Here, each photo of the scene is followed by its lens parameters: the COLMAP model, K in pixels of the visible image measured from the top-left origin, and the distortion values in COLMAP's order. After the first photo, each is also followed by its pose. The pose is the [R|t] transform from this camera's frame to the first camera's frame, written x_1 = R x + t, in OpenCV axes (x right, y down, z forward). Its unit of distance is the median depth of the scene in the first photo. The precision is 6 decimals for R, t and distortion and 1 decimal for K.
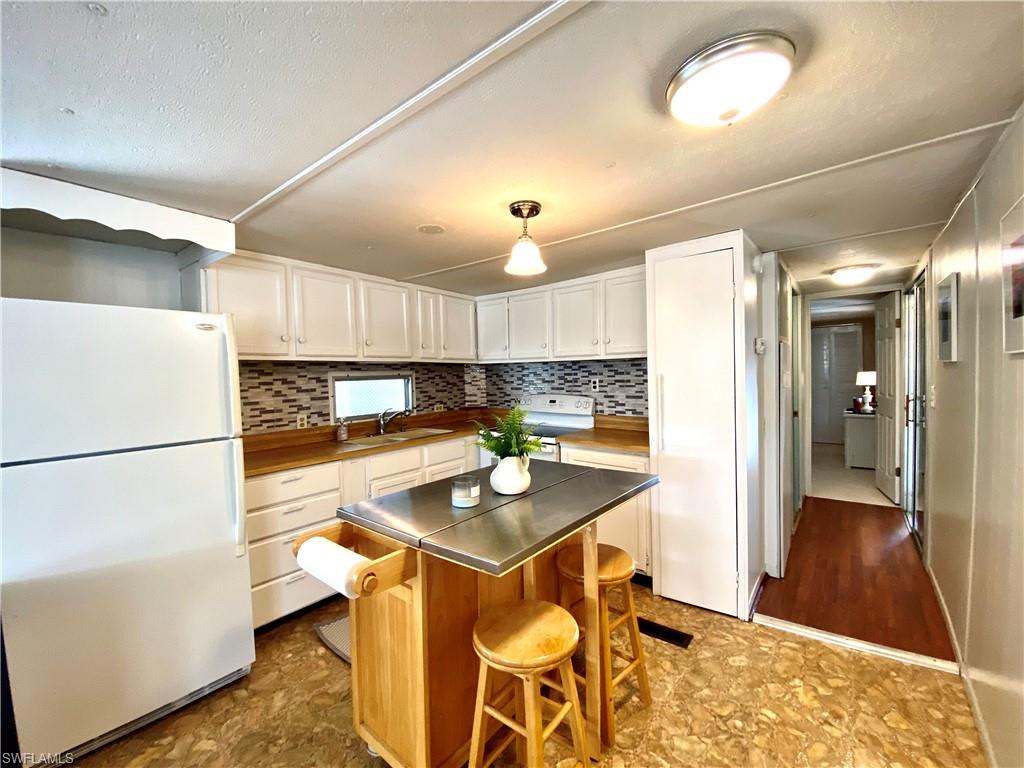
lens RADIAL K [[412.5, 0, 510.8], [0, 412.5, 381.8], [0, 0, 1]] dist [0.029355, -0.029701]
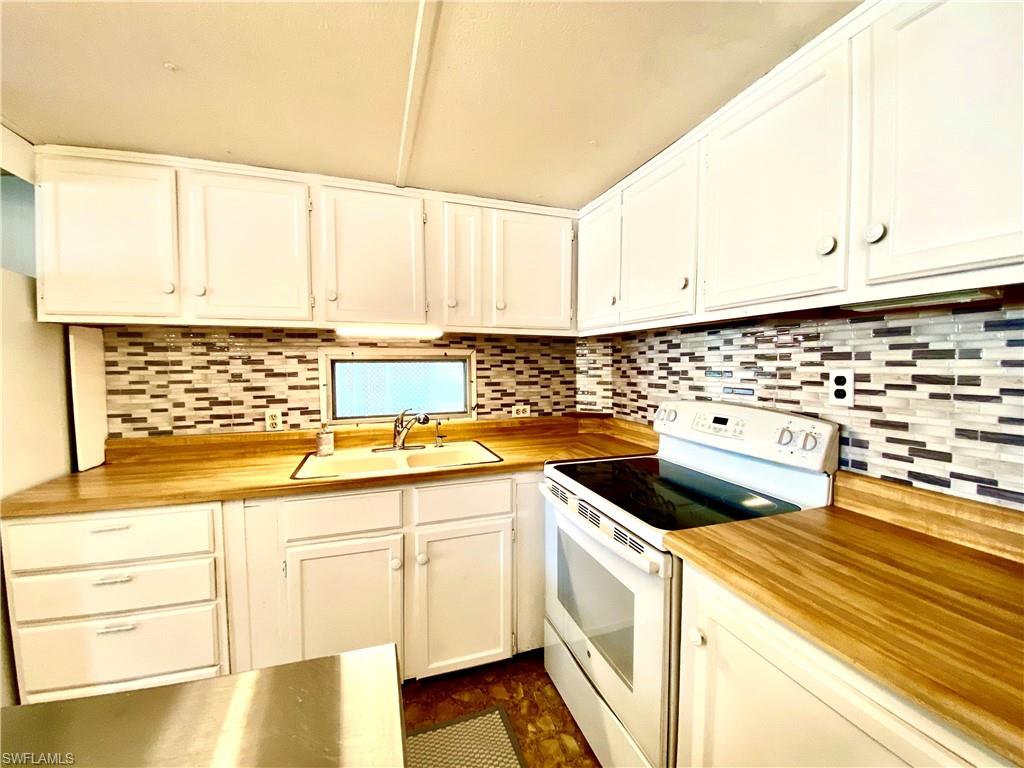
lens RADIAL K [[412.5, 0, 510.8], [0, 412.5, 381.8], [0, 0, 1]] dist [0.029355, -0.029701]
pose [[0.840023, 0.043712, -0.540787, 0.152889], [-0.027776, 0.998907, 0.037597, -0.002524], [0.541839, -0.016561, 0.840319, 0.529598]]
